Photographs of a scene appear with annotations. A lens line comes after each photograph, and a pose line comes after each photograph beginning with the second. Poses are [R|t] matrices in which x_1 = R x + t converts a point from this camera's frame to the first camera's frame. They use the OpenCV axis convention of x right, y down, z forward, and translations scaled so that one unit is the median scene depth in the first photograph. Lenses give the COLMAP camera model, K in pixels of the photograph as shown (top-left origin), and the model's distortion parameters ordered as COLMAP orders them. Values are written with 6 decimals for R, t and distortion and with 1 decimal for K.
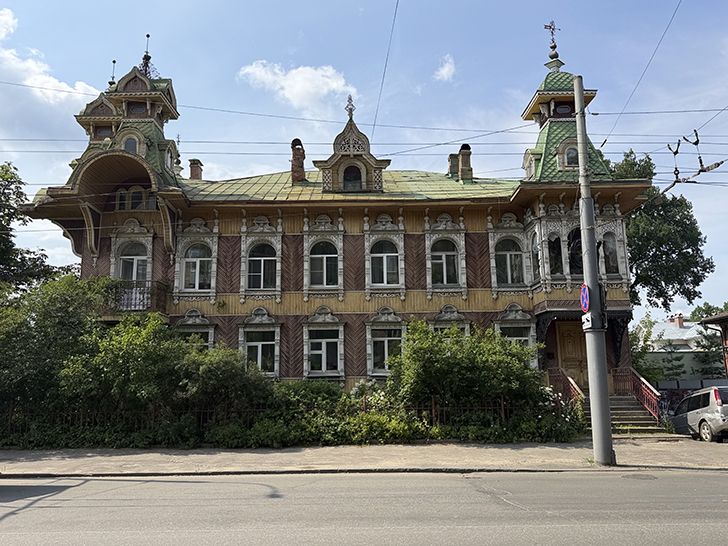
lens RADIAL K [[639.9, 0, 364.0], [0, 639.9, 273.0], [0, 0, 1]] dist [0.055971, -0.006822]
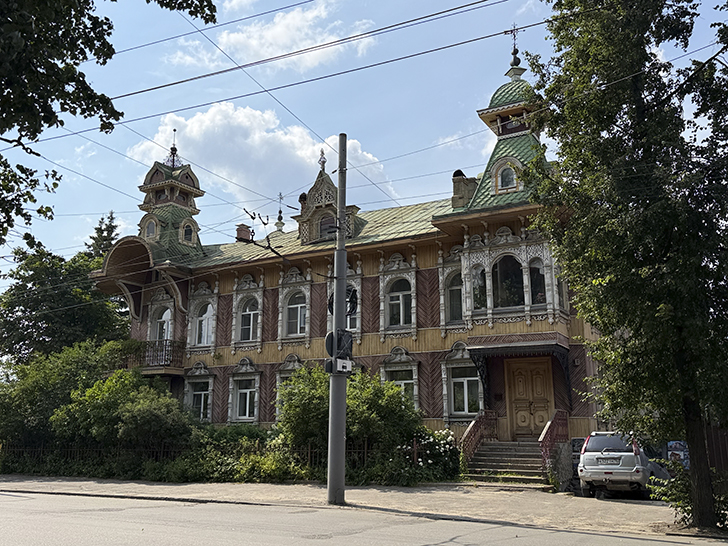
lens RADIAL K [[733.9, 0, 364.0], [0, 733.9, 273.0], [0, 0, 1]] dist [-0.007483, -0.009211]
pose [[0.868635, -0.099611, -0.485336, 0.639158], [0.085855, 0.995024, -0.050560, -0.010178], [0.487957, 0.002250, 0.872865, -0.007313]]
